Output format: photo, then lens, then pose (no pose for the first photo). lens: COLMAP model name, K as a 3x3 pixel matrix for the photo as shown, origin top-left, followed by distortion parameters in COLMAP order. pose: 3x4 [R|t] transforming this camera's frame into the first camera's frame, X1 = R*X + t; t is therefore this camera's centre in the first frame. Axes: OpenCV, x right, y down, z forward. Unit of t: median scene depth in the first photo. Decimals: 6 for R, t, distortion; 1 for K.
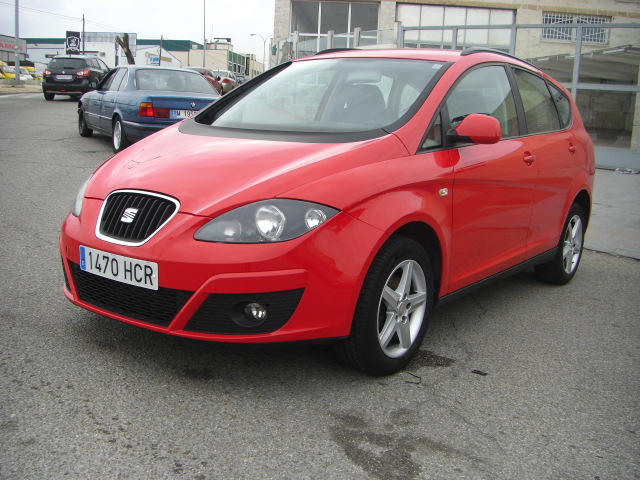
lens RADIAL K [[750.1, 0, 286.9], [0, 750.1, 241.7], [0, 0, 1]] dist [-0.189572, 0.157159]
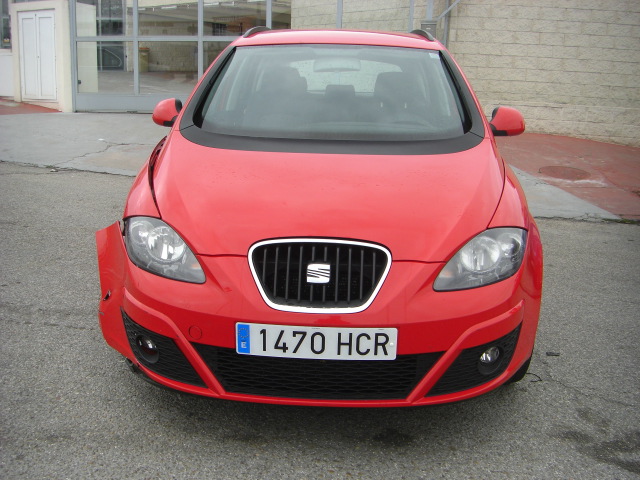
lens RADIAL K [[750.1, 0, 286.9], [0, 750.1, 241.7], [0, 0, 1]] dist [-0.189572, 0.157159]
pose [[0.816620, -0.157992, 0.555131, -0.684539], [0.113353, 0.986976, 0.114150, -0.165052], [-0.565936, -0.030291, 0.823893, 0.384724]]
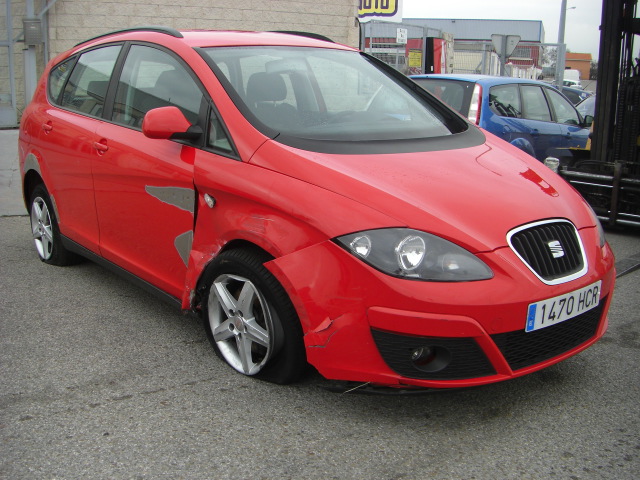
lens RADIAL K [[750.1, 0, 286.9], [0, 750.1, 241.7], [0, 0, 1]] dist [-0.189572, 0.157159]
pose [[0.226250, -0.263226, 0.937829, -1.168813], [0.173739, 0.958261, 0.227046, -0.317004], [-0.958450, 0.111568, 0.262539, 1.107413]]
